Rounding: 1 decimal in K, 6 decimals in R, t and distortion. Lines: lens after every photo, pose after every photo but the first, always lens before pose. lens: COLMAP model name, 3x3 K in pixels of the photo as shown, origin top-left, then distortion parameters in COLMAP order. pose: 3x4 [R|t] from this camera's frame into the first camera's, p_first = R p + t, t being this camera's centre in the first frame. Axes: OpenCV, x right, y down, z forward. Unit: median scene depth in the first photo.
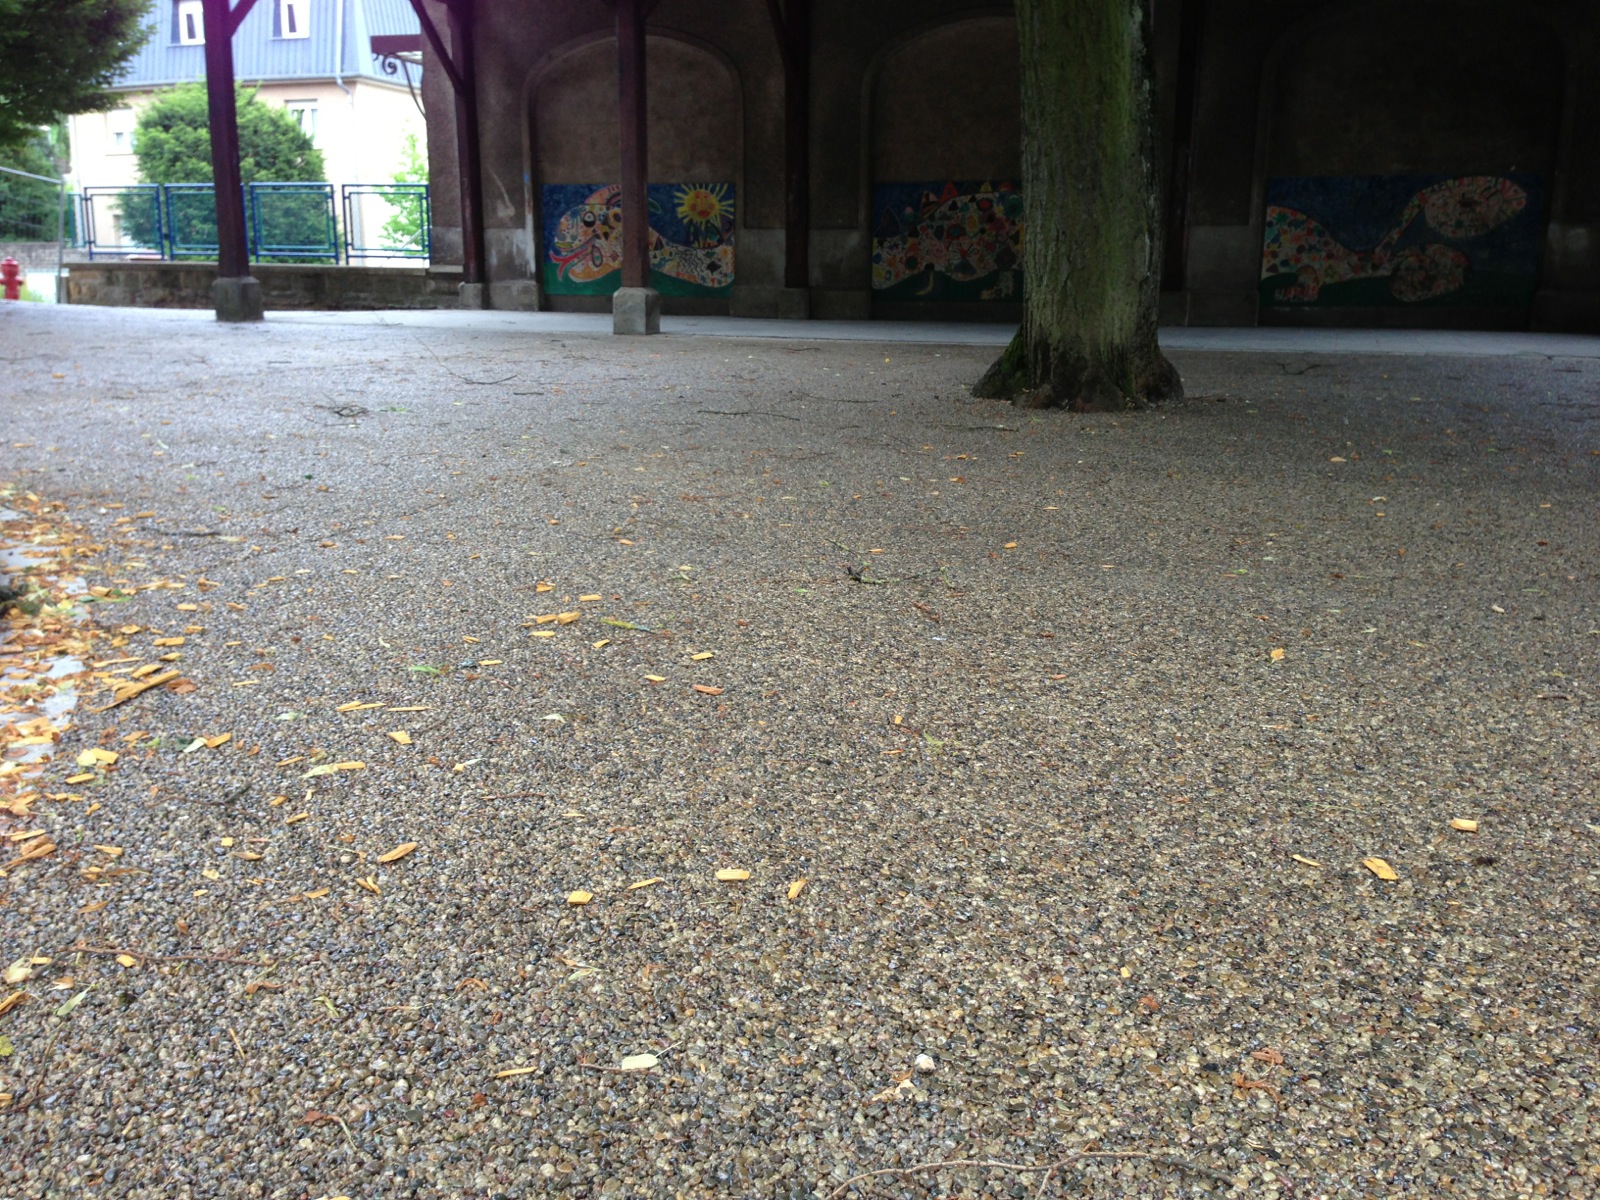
lens RADIAL K [[1457.1, 0, 827.3], [0, 1457.1, 610.4], [0, 0, 1]] dist [0.049193, 0.000000]
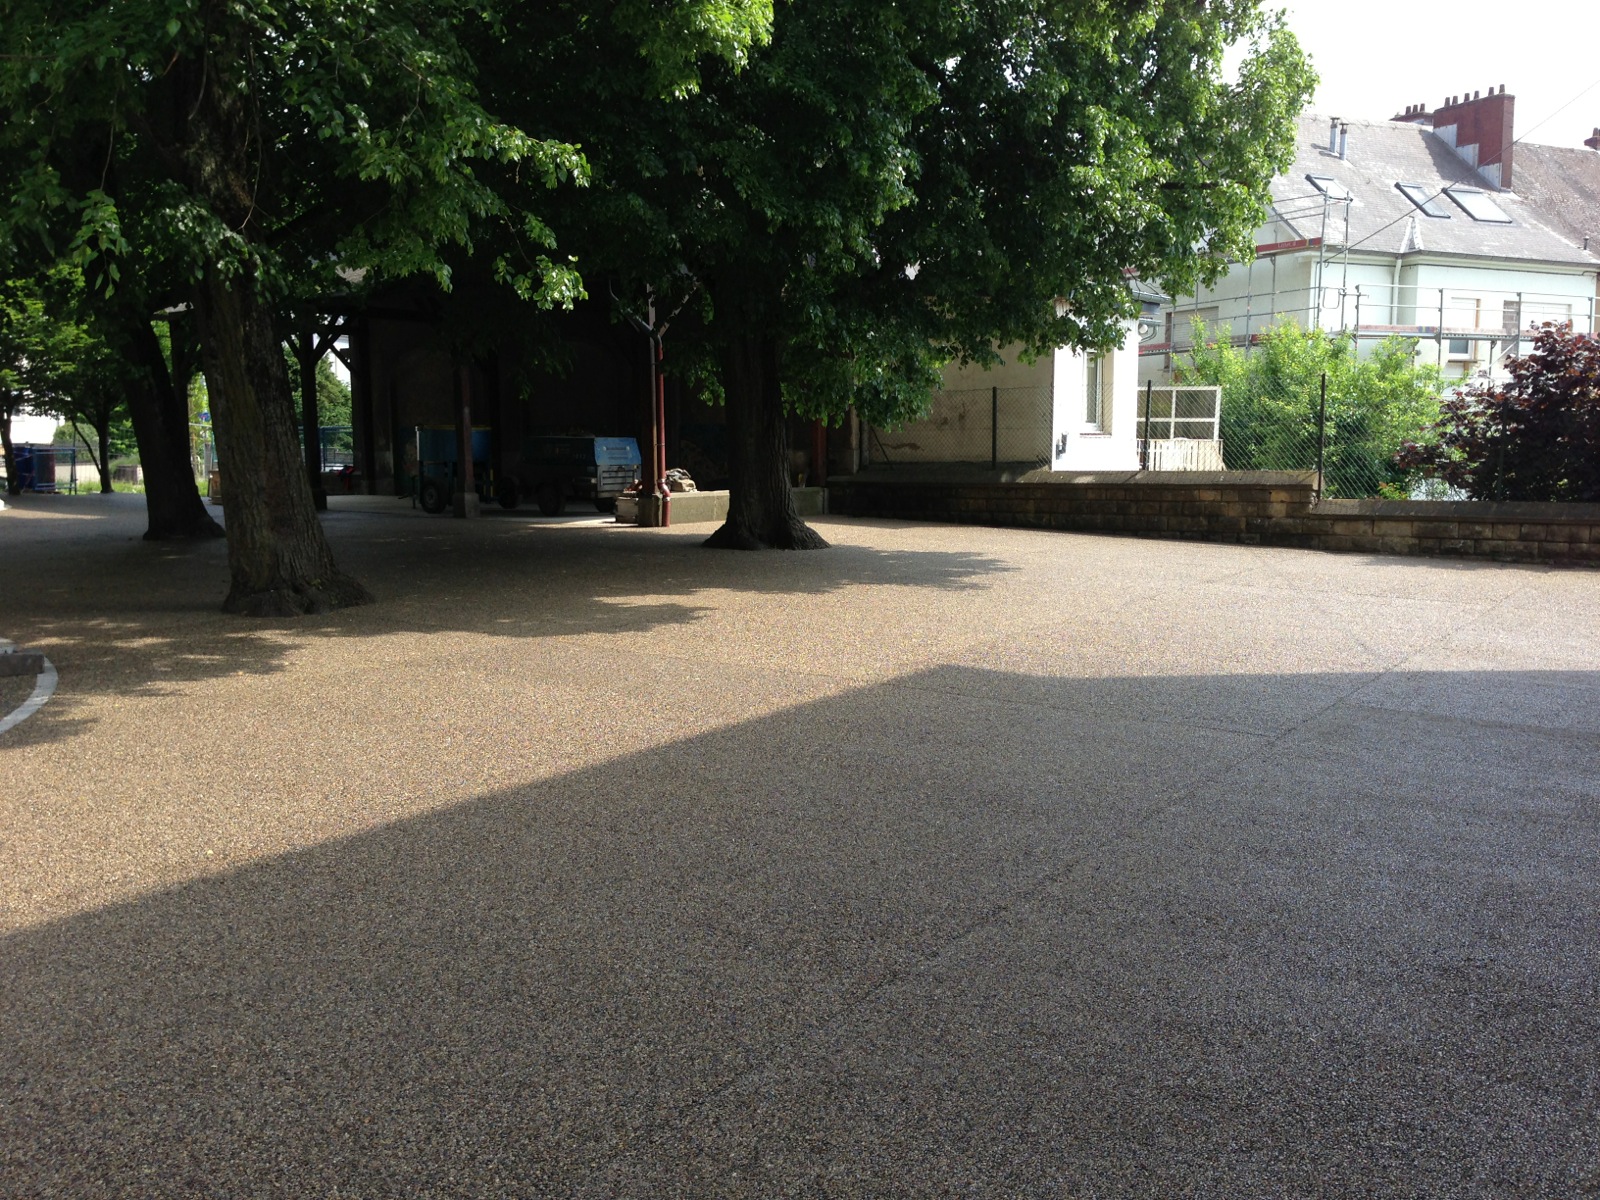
lens RADIAL K [[1457.1, 0, 786.9], [0, 1457.1, 615.5], [0, 0, 1]] dist [0.049193, 0.000000]
pose [[0.951249, 0.021621, -0.307666, 0.883092], [-0.055379, 0.993301, -0.101417, 0.102584], [0.303413, 0.113511, 0.946074, -0.569212]]
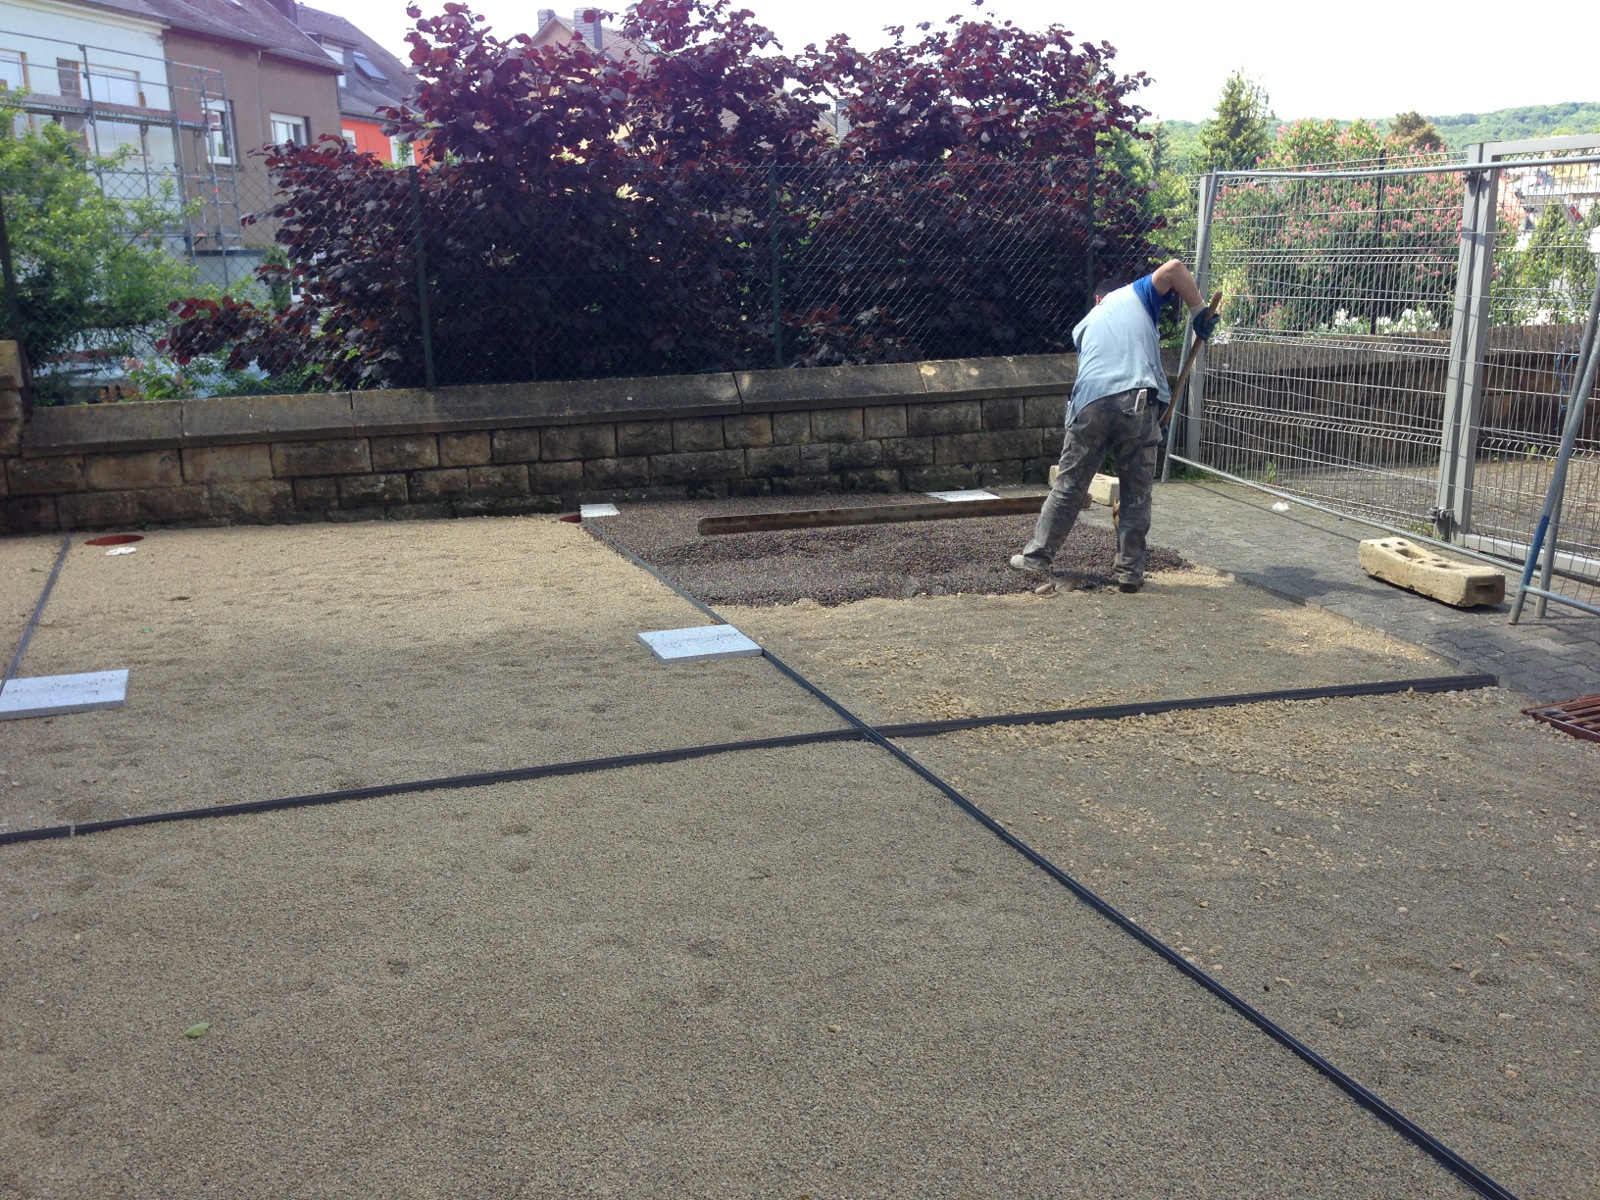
lens RADIAL K [[1457.1, 0, 810.8], [0, 1457.1, 612.1], [0, 0, 1]] dist [0.049193, 0.000000]
pose [[0.802646, -0.178507, 0.569117, 0.840365], [0.166306, 0.983303, 0.073872, -0.062477], [-0.572801, 0.035355, 0.818932, 0.125933]]
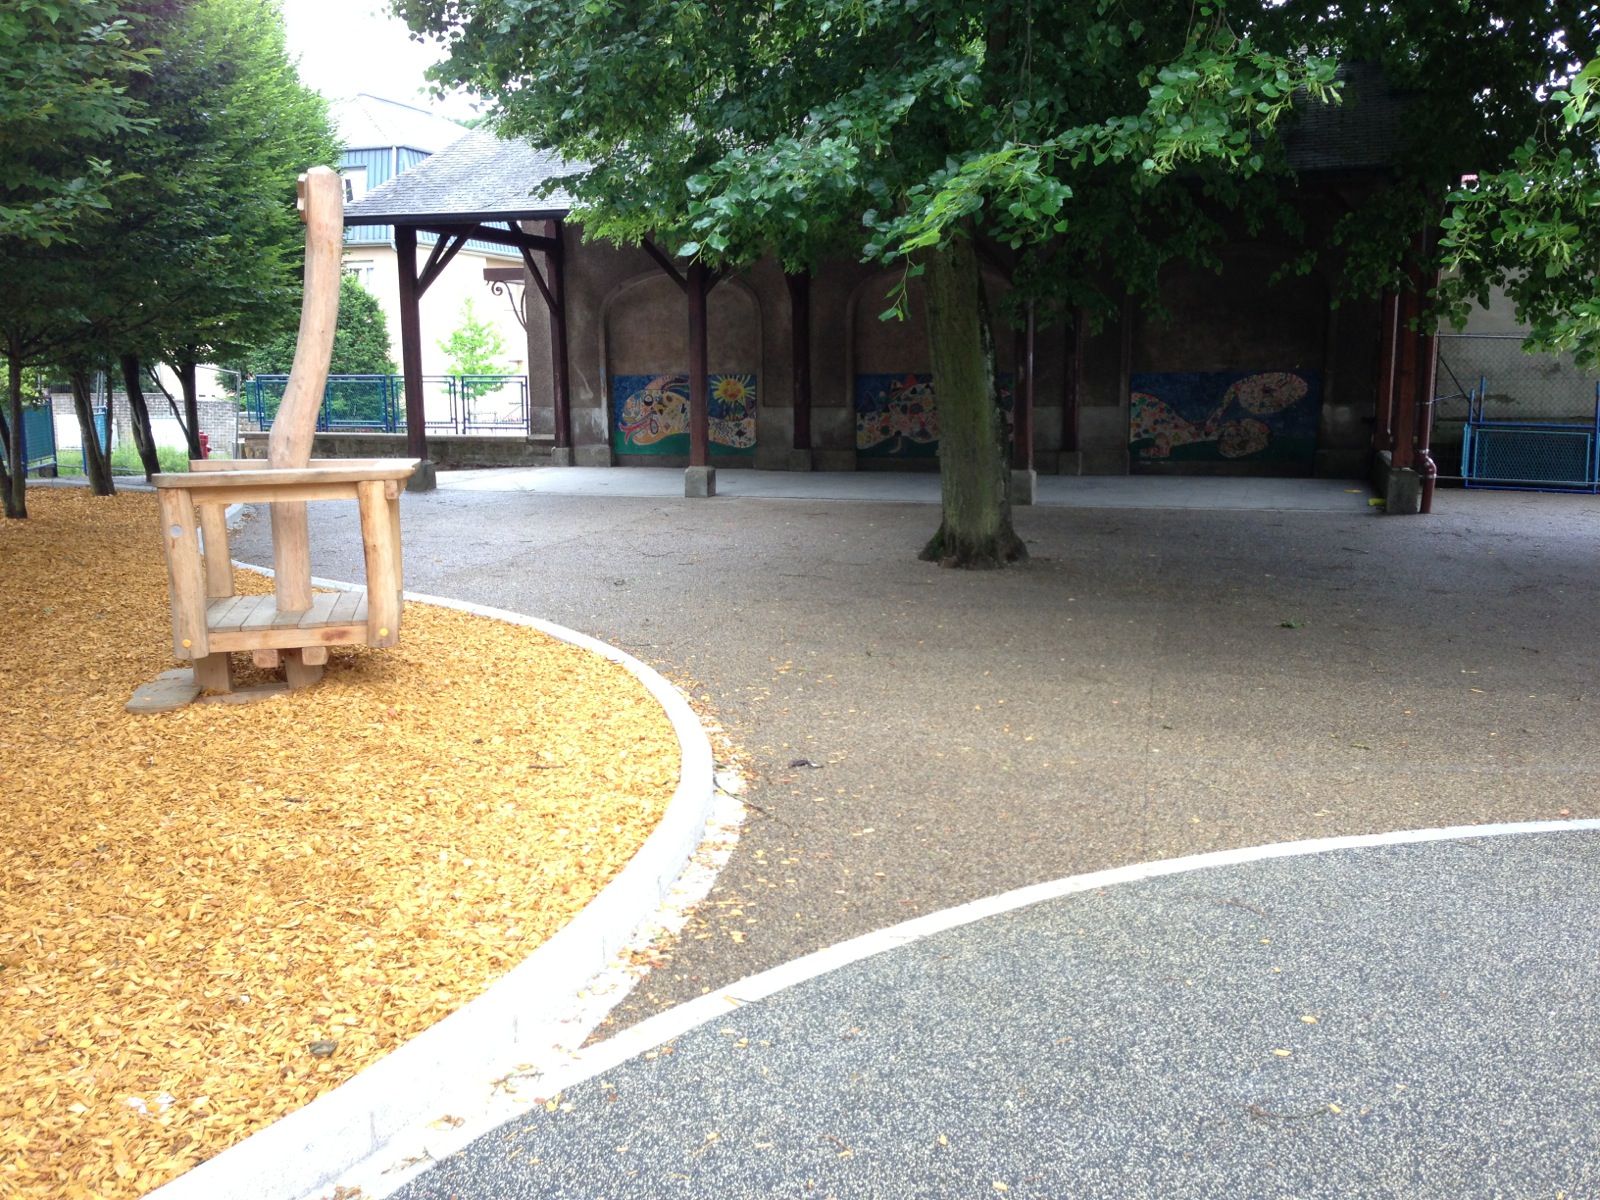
lens RADIAL K [[1457.1, 0, 802.1], [0, 1457.1, 597.9], [0, 0, 1]] dist [0.049193, 0.000000]
pose [[0.999734, -0.022632, -0.004388, -0.018758], [0.022296, 0.997599, -0.065566, 0.010189], [0.005861, 0.065451, 0.997839, -0.373373]]
